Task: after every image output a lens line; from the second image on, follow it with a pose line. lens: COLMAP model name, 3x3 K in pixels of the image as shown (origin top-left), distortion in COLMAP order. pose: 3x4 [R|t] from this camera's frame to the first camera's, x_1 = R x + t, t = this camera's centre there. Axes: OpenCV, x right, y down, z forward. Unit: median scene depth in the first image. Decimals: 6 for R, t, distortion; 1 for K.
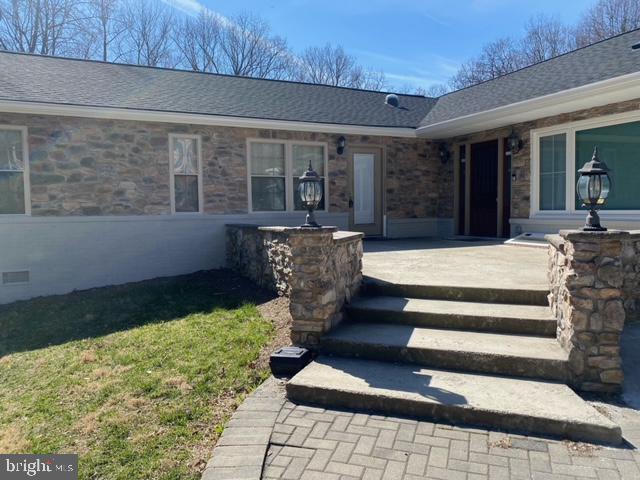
lens RADIAL K [[492.6, 0, 316.8], [0, 492.6, 237.8], [0, 0, 1]] dist [0.046728, -0.056450]
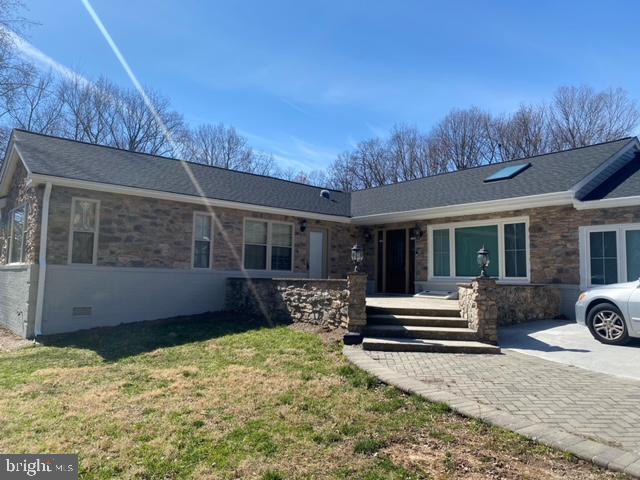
lens RADIAL K [[487.5, 0, 322.3], [0, 487.5, 238.8], [0, 0, 1]] dist [0.053489, -0.006074]
pose [[0.962429, 0.056775, 0.265532, -0.309347], [-0.018547, 0.989357, -0.144319, 0.058442], [-0.270900, 0.133972, 0.953239, -0.396071]]
